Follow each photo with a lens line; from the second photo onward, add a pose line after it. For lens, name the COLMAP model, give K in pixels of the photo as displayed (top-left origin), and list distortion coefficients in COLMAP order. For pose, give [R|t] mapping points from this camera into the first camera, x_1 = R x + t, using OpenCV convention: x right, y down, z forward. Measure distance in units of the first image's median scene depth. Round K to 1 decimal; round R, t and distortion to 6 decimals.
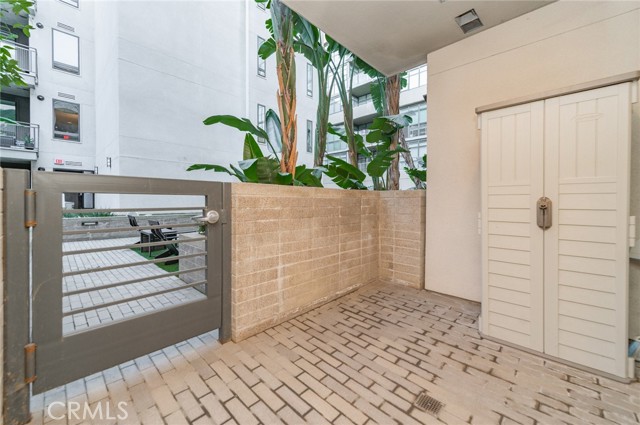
lens RADIAL K [[251.9, 0, 321.1], [0, 251.9, 200.8], [0, 0, 1]] dist [0.000421, 0.000049]
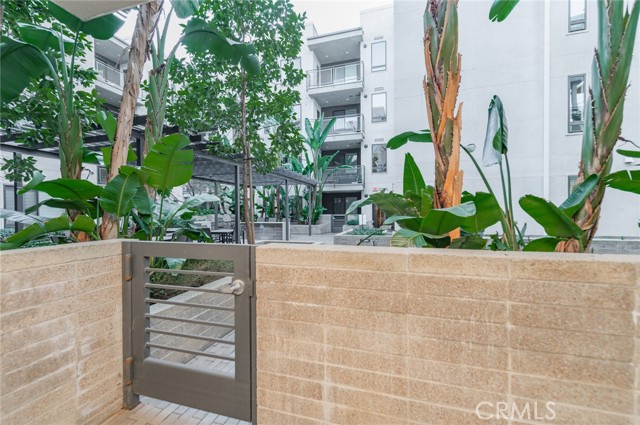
lens RADIAL K [[254.7, 0, 320.0], [0, 254.7, 212.5], [0, 0, 1]] dist [0.001065, 0.000014]
pose [[0.455373, -0.007618, -0.890268, 0.354868], [0.004407, 0.999970, -0.006302, -0.138067], [0.890290, -0.001054, 0.455393, 0.651873]]
